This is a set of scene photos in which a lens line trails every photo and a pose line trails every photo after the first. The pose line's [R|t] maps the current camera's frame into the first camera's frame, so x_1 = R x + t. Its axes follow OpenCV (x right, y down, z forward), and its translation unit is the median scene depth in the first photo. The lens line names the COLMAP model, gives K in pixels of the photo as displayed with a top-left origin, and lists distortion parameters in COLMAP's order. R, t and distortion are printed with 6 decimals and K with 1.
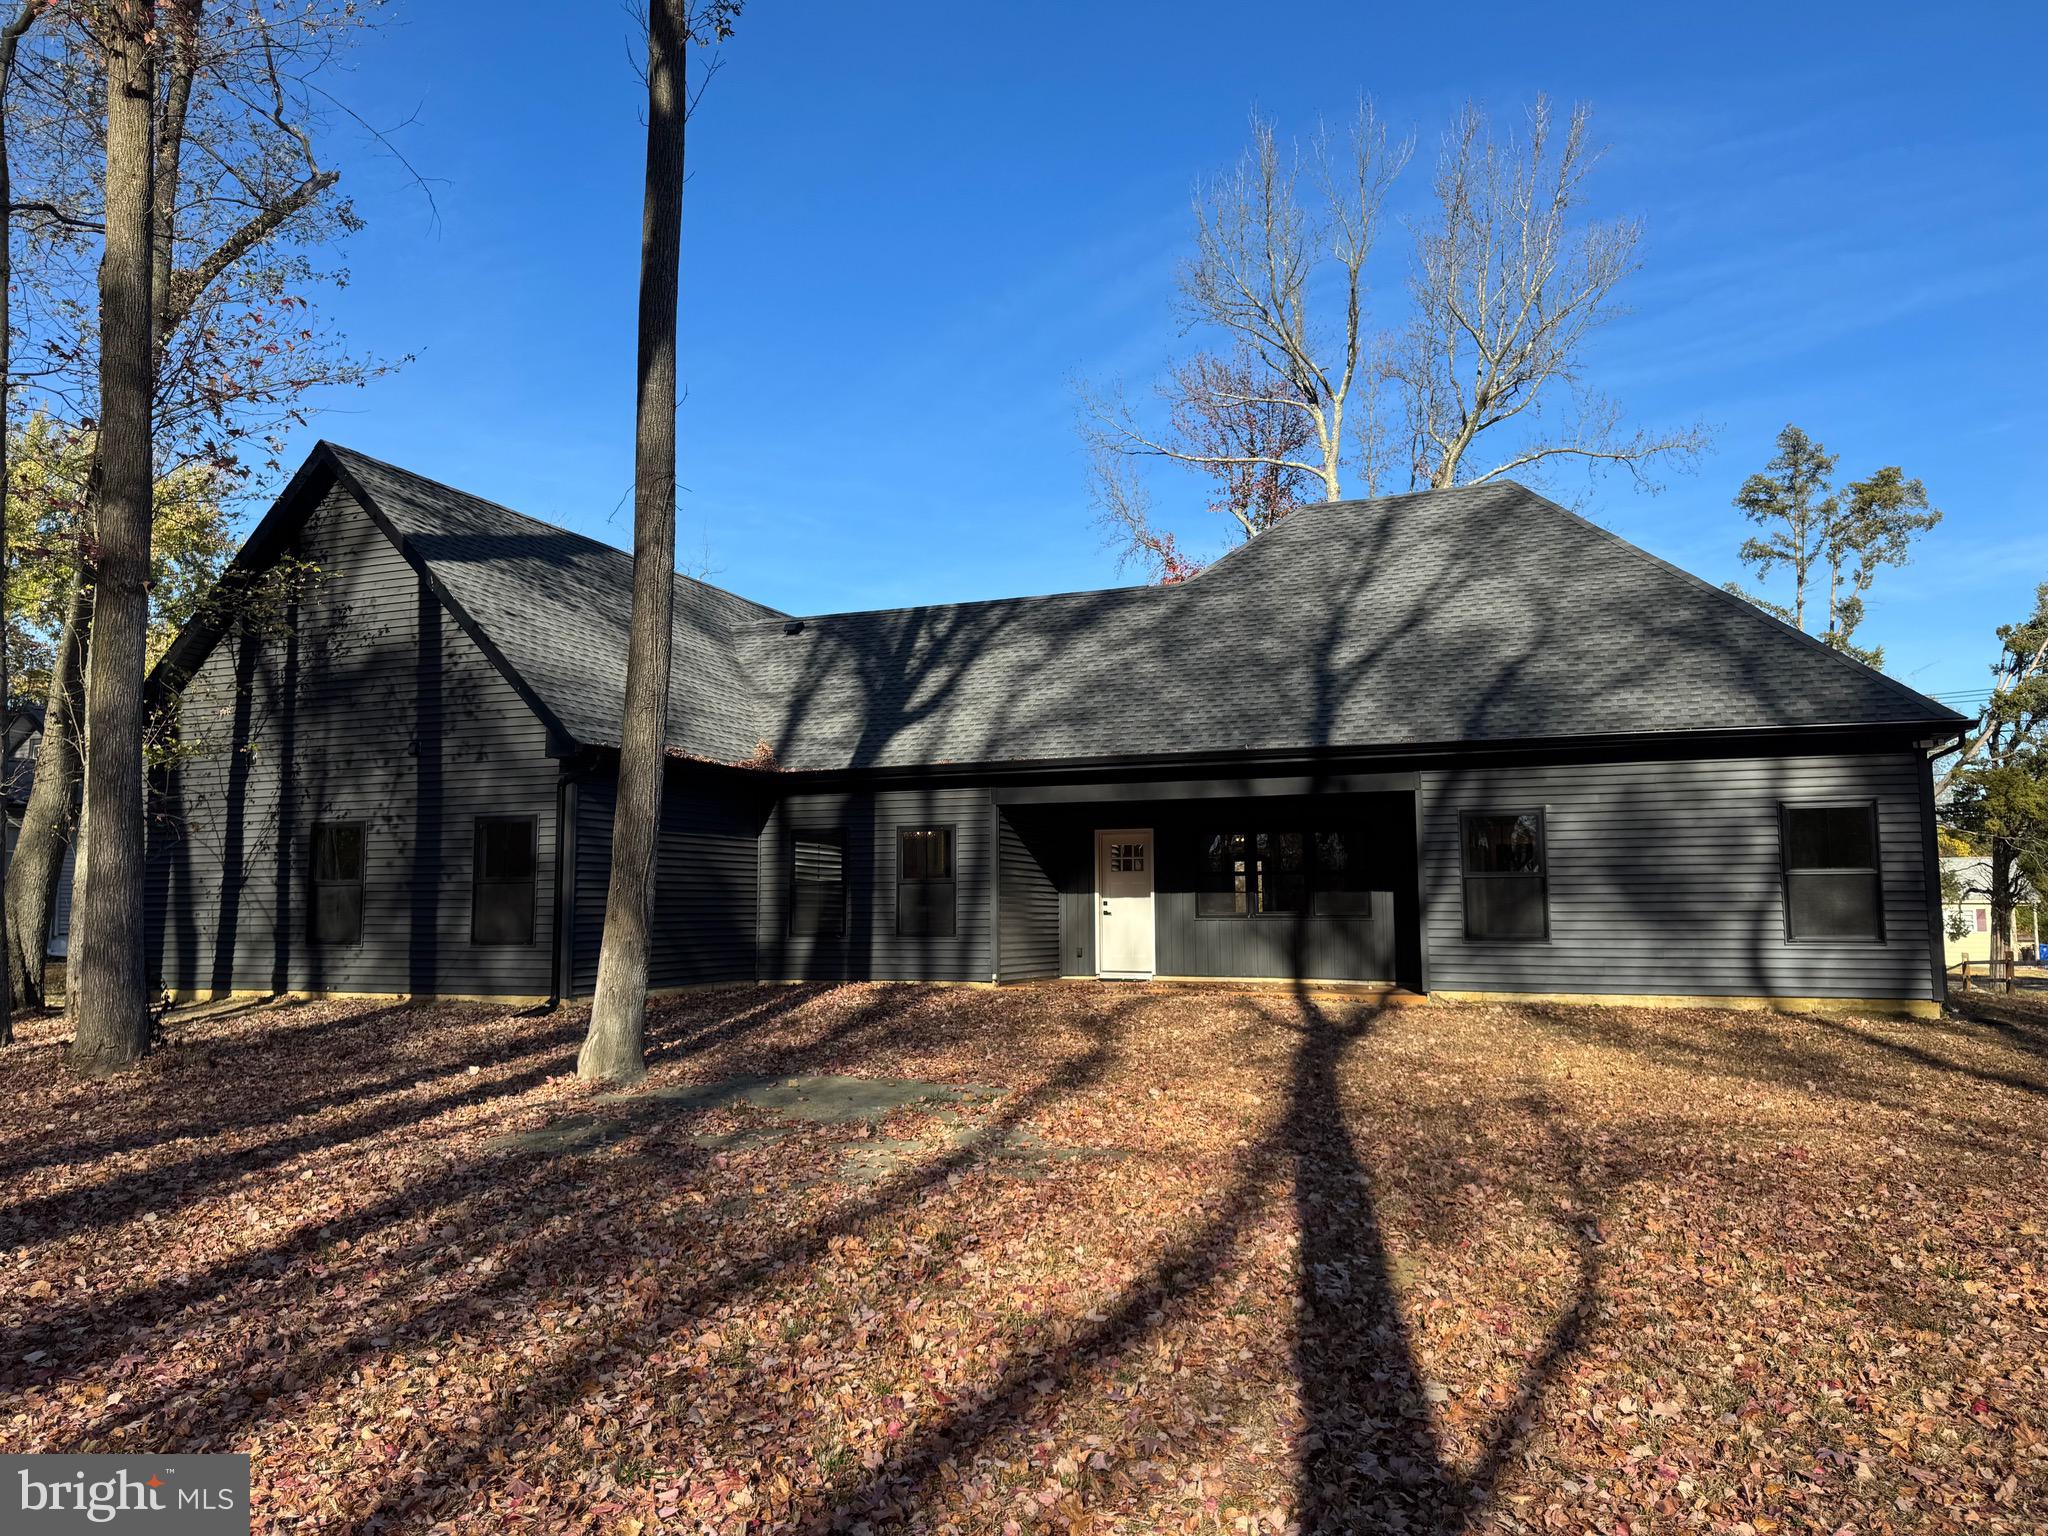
lens RADIAL K [[1454.2, 0, 1020.0], [0, 1454.2, 773.7], [0, 0, 1]] dist [0.160864, -0.265075]
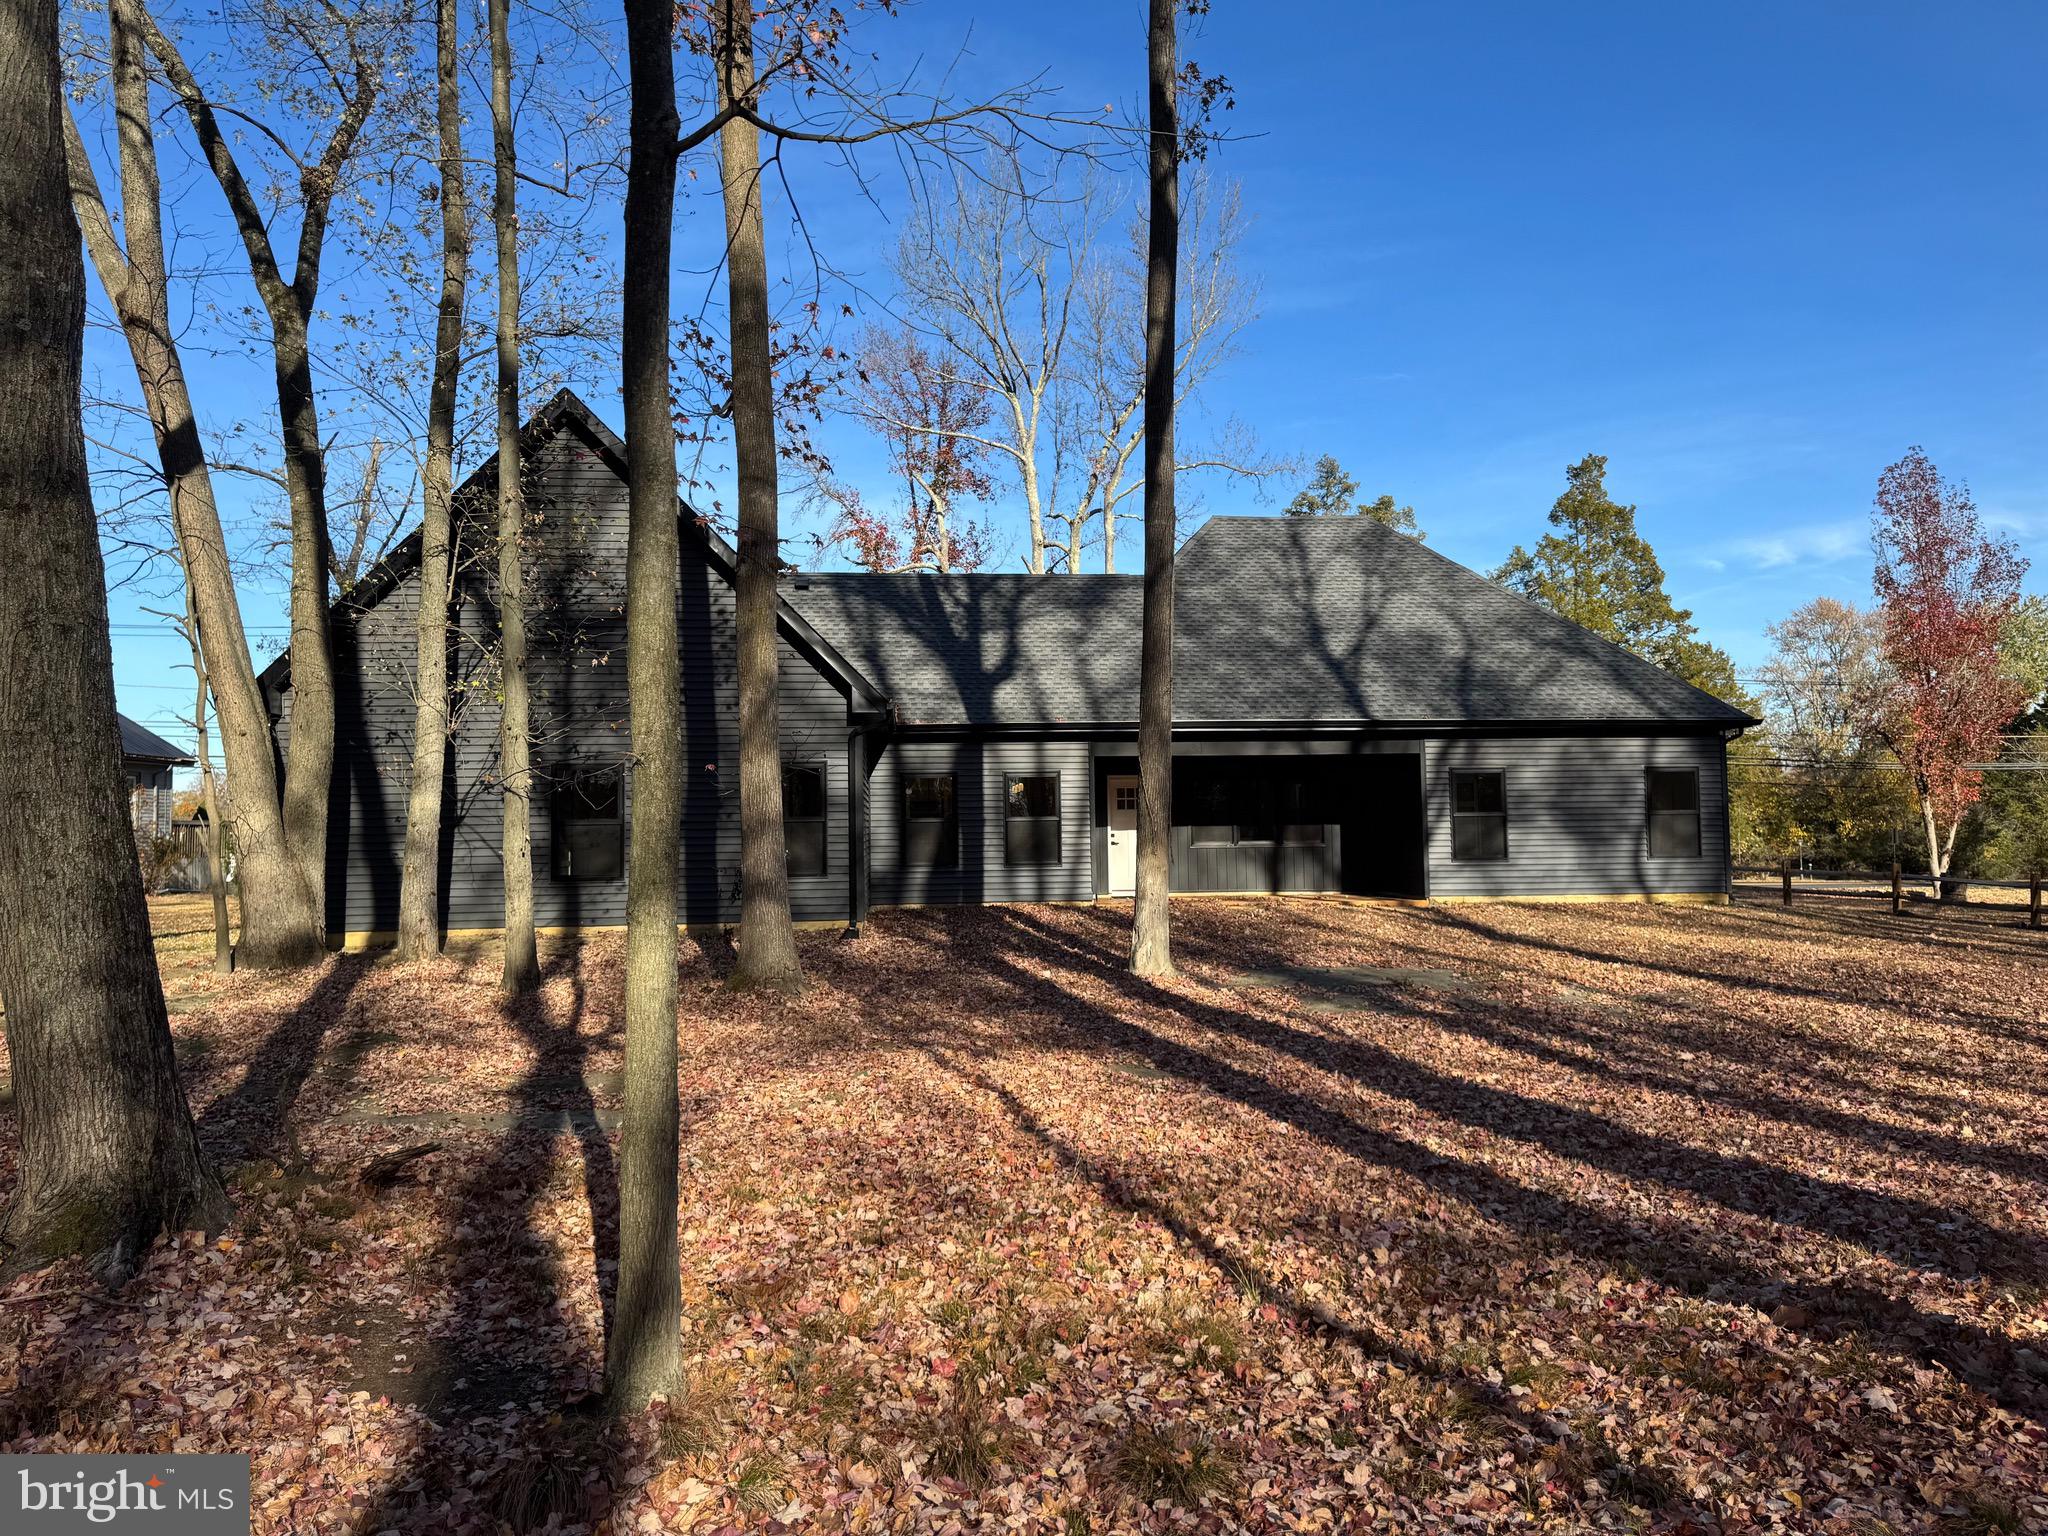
lens RADIAL K [[1454.2, 0, 1020.0], [0, 1454.2, 773.7], [0, 0, 1]] dist [0.160864, -0.265075]
pose [[0.893231, 0.010126, 0.449484, -0.658233], [-0.033267, 0.998494, 0.043616, -0.015817], [-0.448365, -0.053913, 0.892223, -0.060932]]
